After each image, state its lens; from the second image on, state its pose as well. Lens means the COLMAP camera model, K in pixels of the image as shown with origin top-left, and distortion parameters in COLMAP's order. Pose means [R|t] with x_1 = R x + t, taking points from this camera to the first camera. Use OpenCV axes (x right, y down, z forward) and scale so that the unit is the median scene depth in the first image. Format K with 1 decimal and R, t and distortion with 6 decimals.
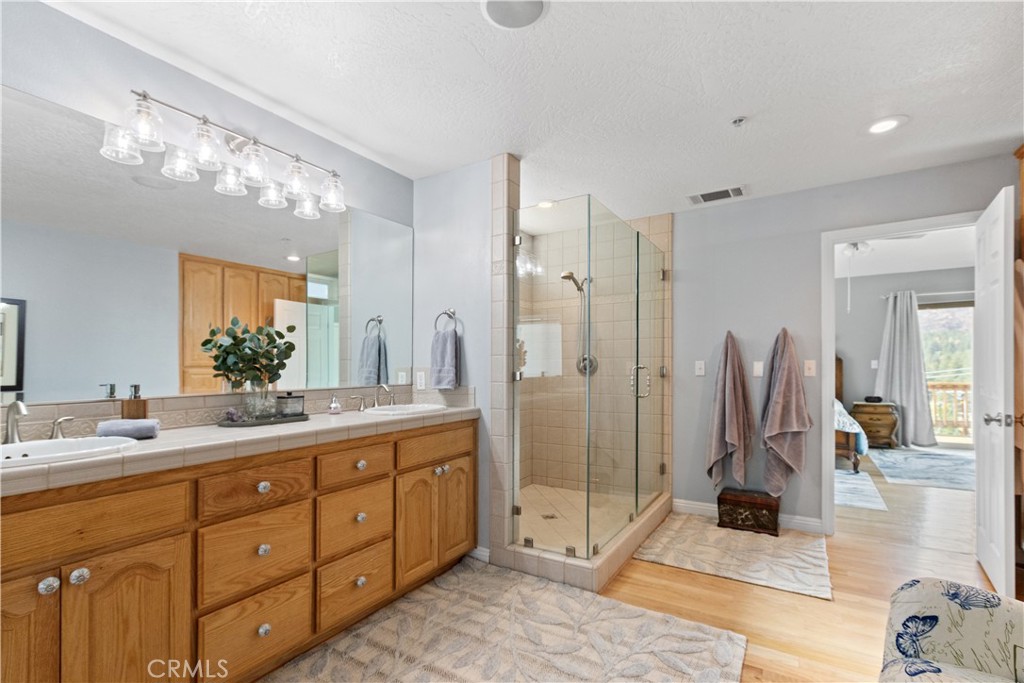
lens RADIAL K [[468.2, 0, 489.6], [0, 468.2, 369.2], [0, 0, 1]] dist [0.015634, -0.004055]
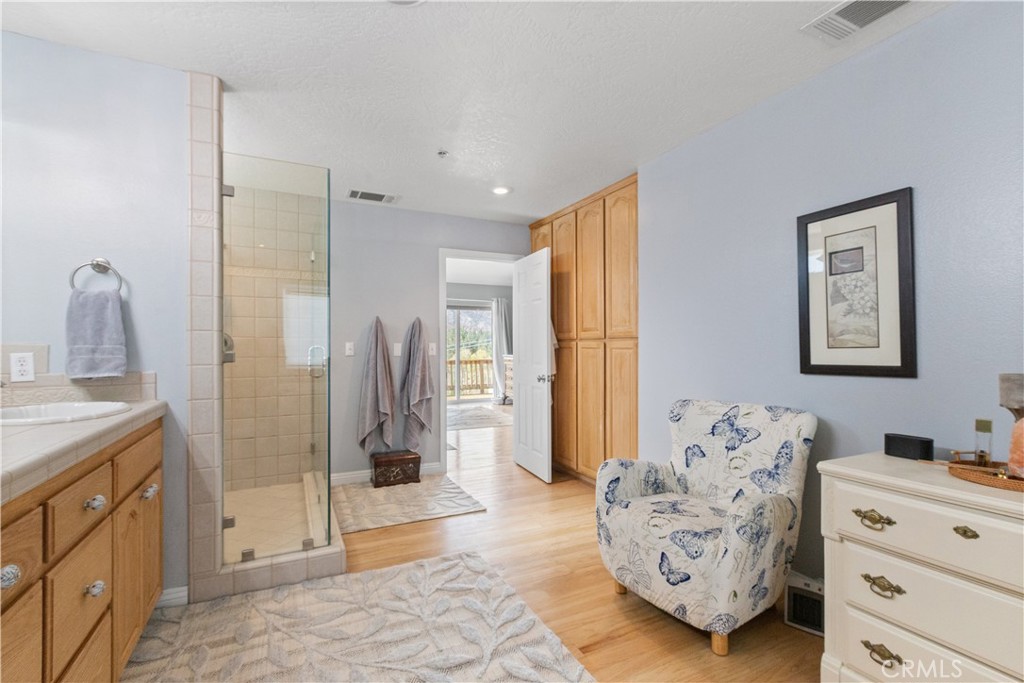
lens RADIAL K [[468.2, 0, 505.4], [0, 468.2, 349.7], [0, 0, 1]] dist [0.015634, -0.004055]
pose [[0.527605, 0.002681, 0.849486, -0.369926], [0.000222, 0.999995, -0.003294, 0.004637], [-0.849490, 0.001927, 0.527601, 0.156000]]
